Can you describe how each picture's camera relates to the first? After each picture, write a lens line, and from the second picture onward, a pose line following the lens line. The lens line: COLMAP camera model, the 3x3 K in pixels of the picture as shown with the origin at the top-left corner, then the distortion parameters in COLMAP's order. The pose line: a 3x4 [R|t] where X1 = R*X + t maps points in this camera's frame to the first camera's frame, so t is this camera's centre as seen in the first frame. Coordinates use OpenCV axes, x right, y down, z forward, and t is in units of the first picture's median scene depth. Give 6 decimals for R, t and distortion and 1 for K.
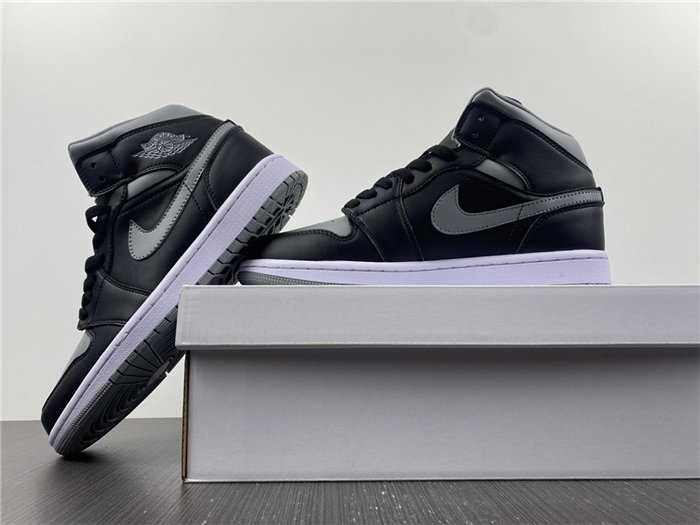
lens RADIAL K [[522.7, 0, 350.0], [0, 522.7, 262.5], [0, 0, 1]] dist [-0.000496, 0.003716]
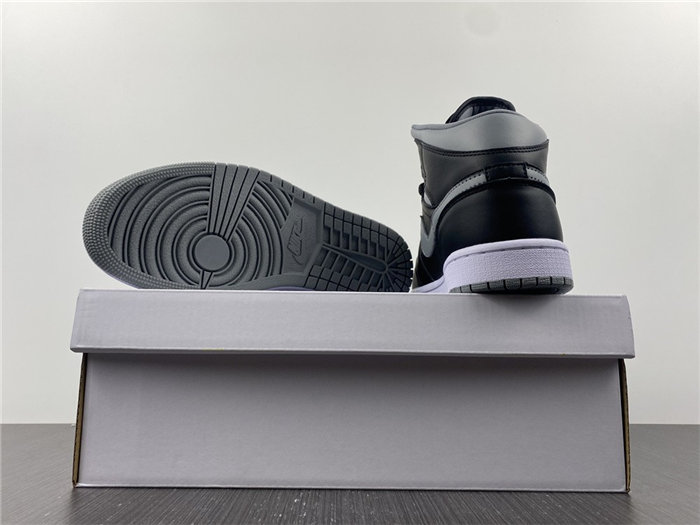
lens RADIAL K [[529.3, 0, 350.2], [0, 529.3, 276.5], [0, 0, 1]] dist [0.004298, 0.006527]
pose [[0.999830, 0.012780, -0.013293, 0.208635], [-0.012586, 0.999814, 0.014611, 0.001481], [0.013477, -0.014441, 0.999805, 0.007809]]
